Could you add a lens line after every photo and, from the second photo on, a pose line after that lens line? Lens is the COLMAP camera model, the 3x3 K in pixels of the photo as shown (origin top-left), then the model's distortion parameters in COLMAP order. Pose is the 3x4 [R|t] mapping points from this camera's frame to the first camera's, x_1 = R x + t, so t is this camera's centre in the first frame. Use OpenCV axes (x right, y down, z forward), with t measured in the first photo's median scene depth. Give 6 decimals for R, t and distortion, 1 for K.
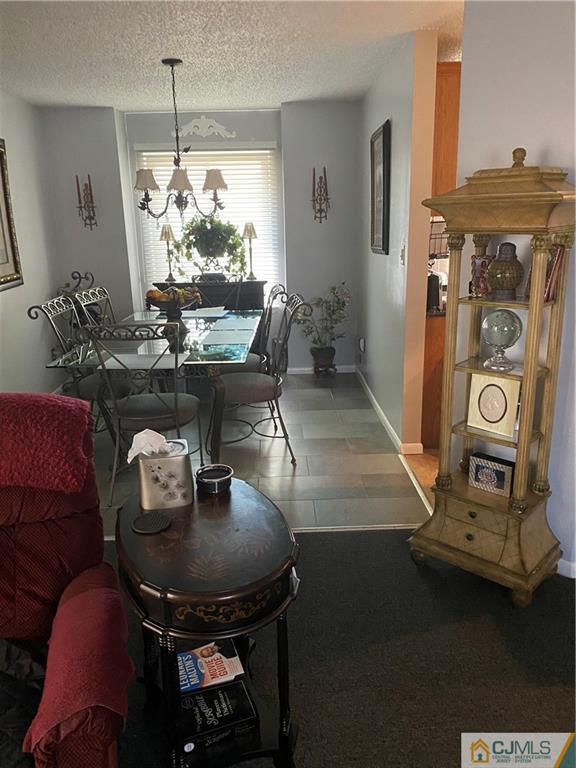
lens RADIAL K [[581.4, 0, 285.6], [0, 581.4, 376.7], [0, 0, 1]] dist [0.062450, -0.094723]
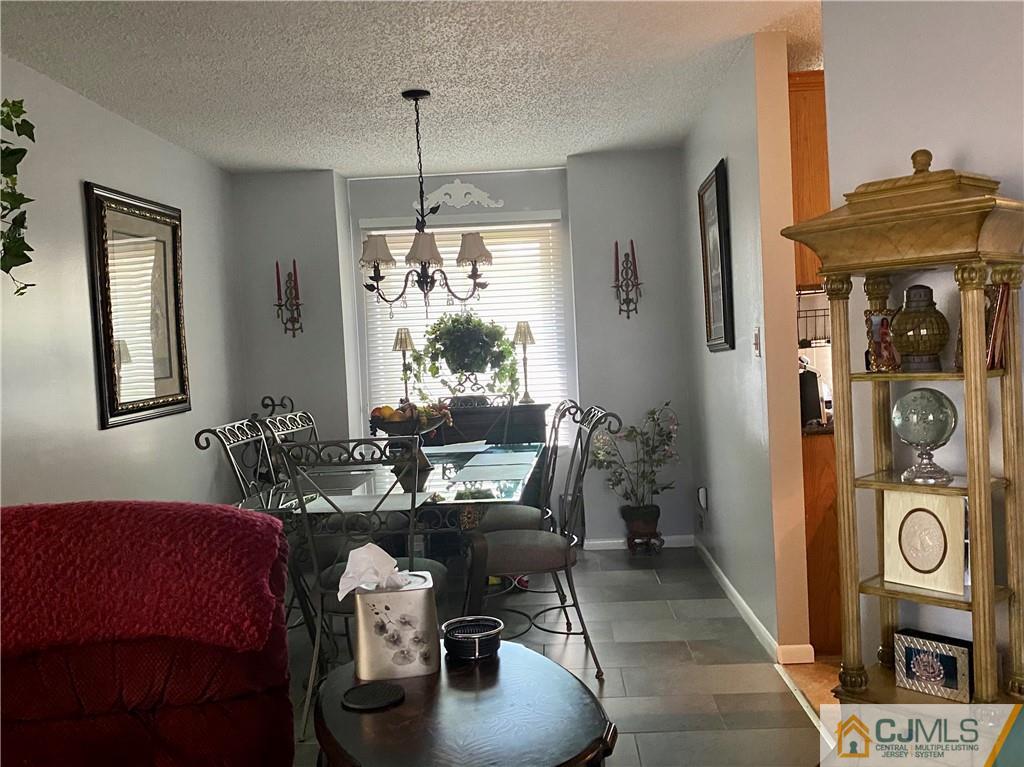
lens RADIAL K [[896.3, 0, 518.6], [0, 896.3, 377.9], [0, 0, 1]] dist [0.083629, -0.152885]
pose [[0.997715, -0.022210, -0.063802, -0.003459], [0.006776, 0.972552, -0.232588, 0.060670], [0.067217, 0.231624, 0.970480, 0.005270]]
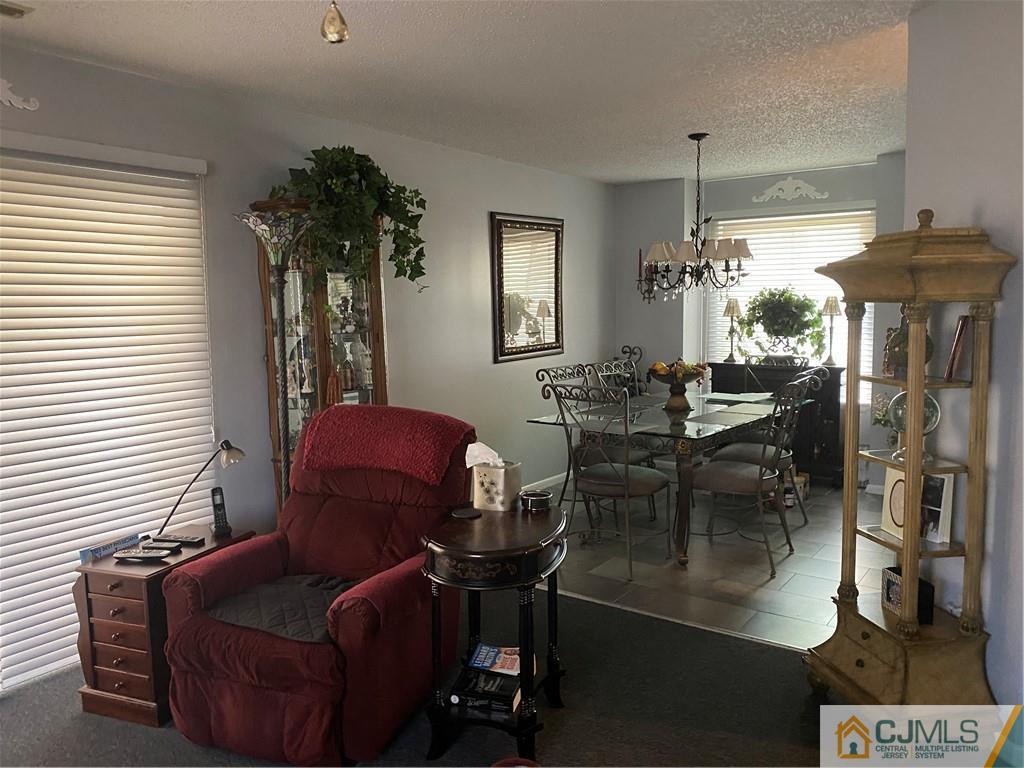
lens RADIAL K [[775.1, 0, 506.4], [0, 775.1, 377.3], [0, 0, 1]] dist [0.062450, -0.094723]
pose [[0.794592, 0.070420, -0.603046, 0.348733], [-0.166485, 0.980451, -0.104874, 0.049931], [0.583872, 0.183730, 0.790782, -0.144098]]
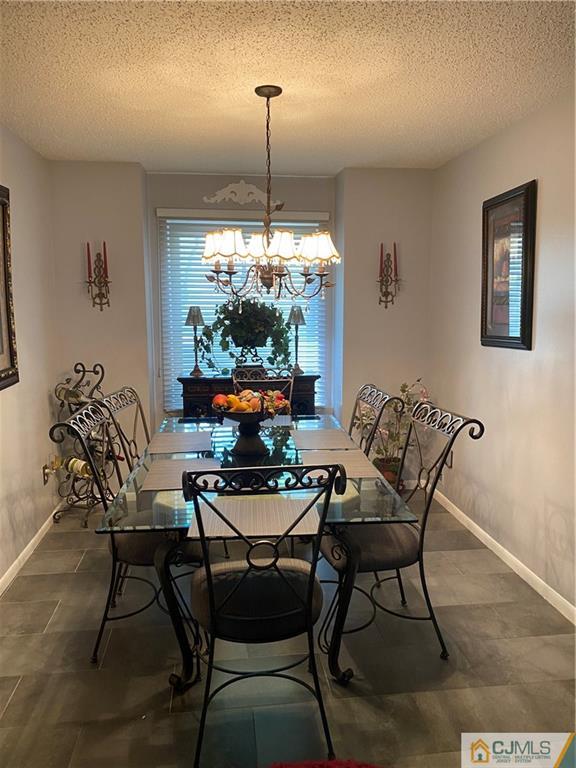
lens RADIAL K [[581.4, 0, 286.4], [0, 581.4, 381.7], [0, 0, 1]] dist [0.062450, -0.094723]
pose [[0.995016, 0.009548, 0.099252, -0.227384], [0.003694, 0.991193, -0.132375, -0.072906], [-0.099642, 0.132082, 0.986218, 0.303879]]
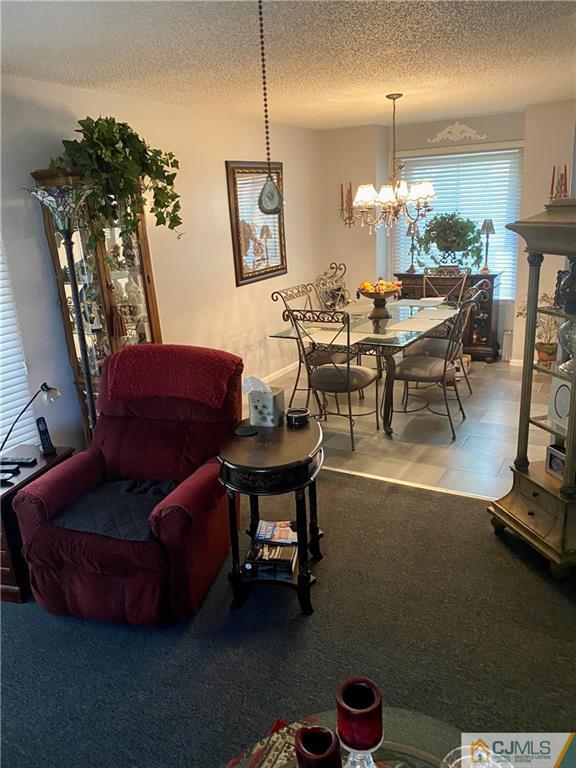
lens RADIAL K [[581.4, 0, 286.8], [0, 581.4, 379.3], [0, 0, 1]] dist [0.062450, -0.094723]
pose [[0.856821, 0.127013, -0.499725, 0.281766], [-0.108302, 0.991897, 0.066414, -0.008692], [0.504111, -0.002783, 0.863634, -0.156455]]
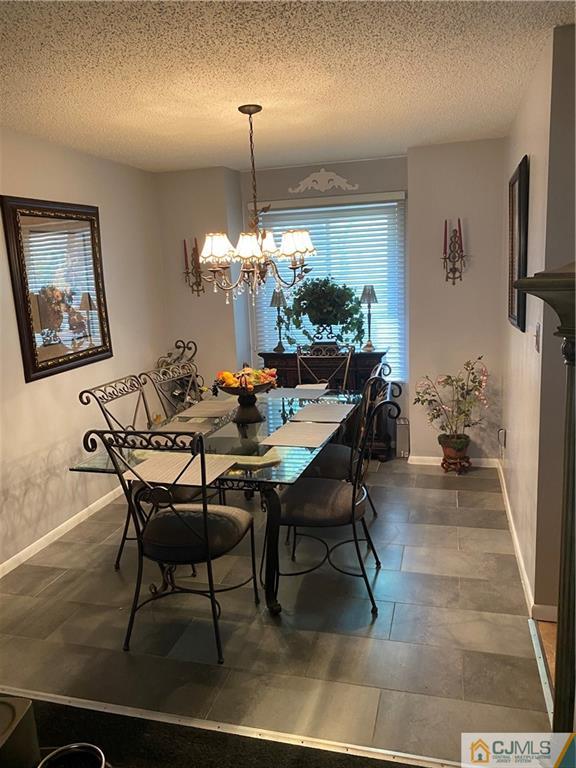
lens RADIAL K [[581.4, 0, 285.2], [0, 581.4, 383.5], [0, 0, 1]] dist [0.062450, -0.094723]
pose [[0.956809, 0.035205, -0.288576, 0.106230], [-0.055373, 0.996538, -0.062022, -0.086103], [0.285394, 0.075323, 0.955446, 0.223796]]
